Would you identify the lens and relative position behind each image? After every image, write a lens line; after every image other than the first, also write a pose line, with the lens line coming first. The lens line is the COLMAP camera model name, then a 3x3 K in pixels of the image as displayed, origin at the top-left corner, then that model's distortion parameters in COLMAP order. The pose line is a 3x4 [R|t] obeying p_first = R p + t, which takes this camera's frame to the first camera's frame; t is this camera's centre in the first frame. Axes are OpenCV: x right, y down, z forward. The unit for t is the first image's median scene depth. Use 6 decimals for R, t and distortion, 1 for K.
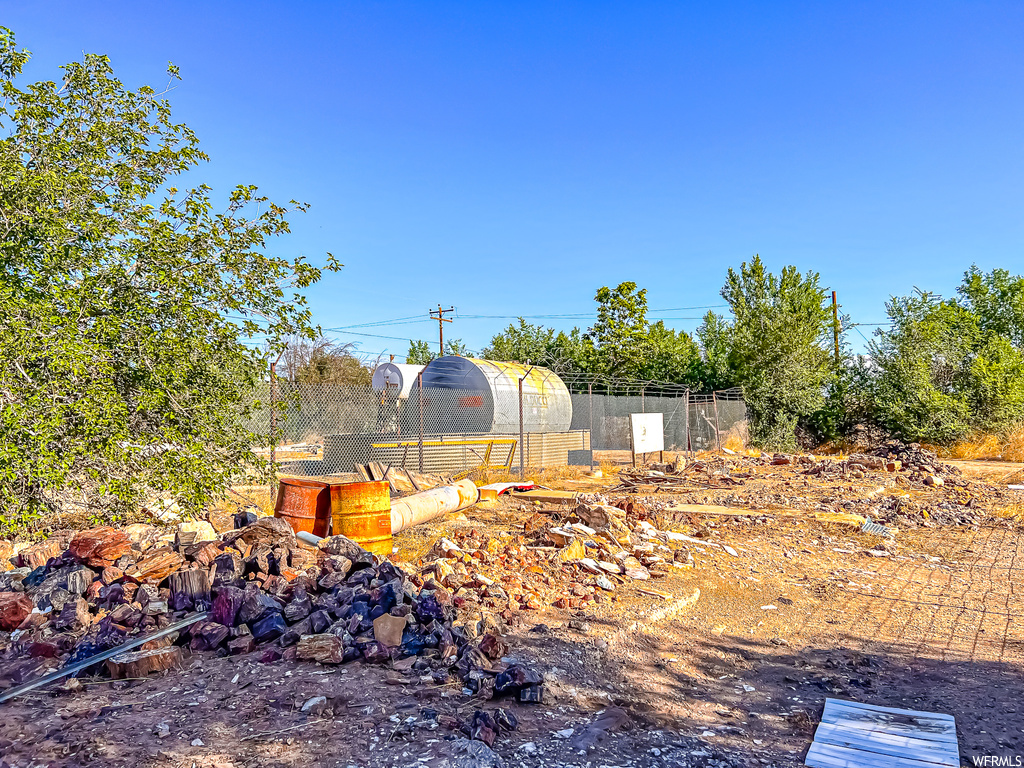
lens RADIAL K [[779.0, 0, 513.2], [0, 779.0, 386.0], [0, 0, 1]] dist [0.035931, 0.001928]
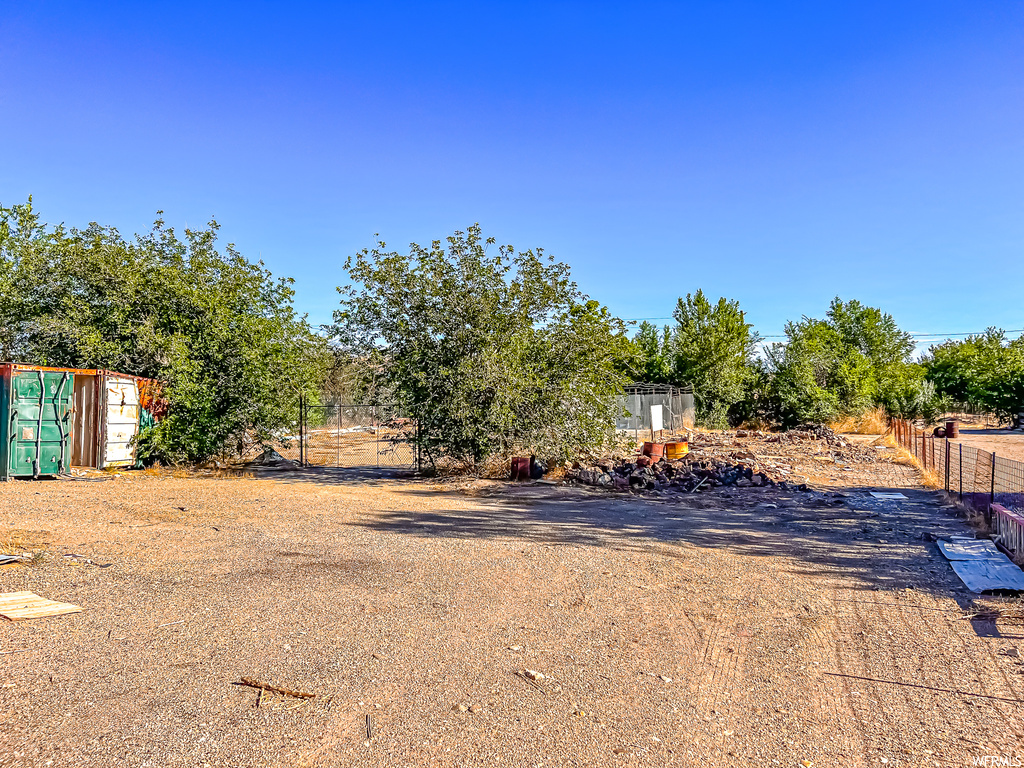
lens RADIAL K [[779.0, 0, 510.2], [0, 779.0, 383.5], [0, 0, 1]] dist [0.035931, 0.001928]
pose [[0.985787, 0.000586, 0.167999, -0.264573], [-0.004387, 0.999743, 0.022253, -0.029158], [-0.167943, -0.022674, 0.985536, -0.333705]]
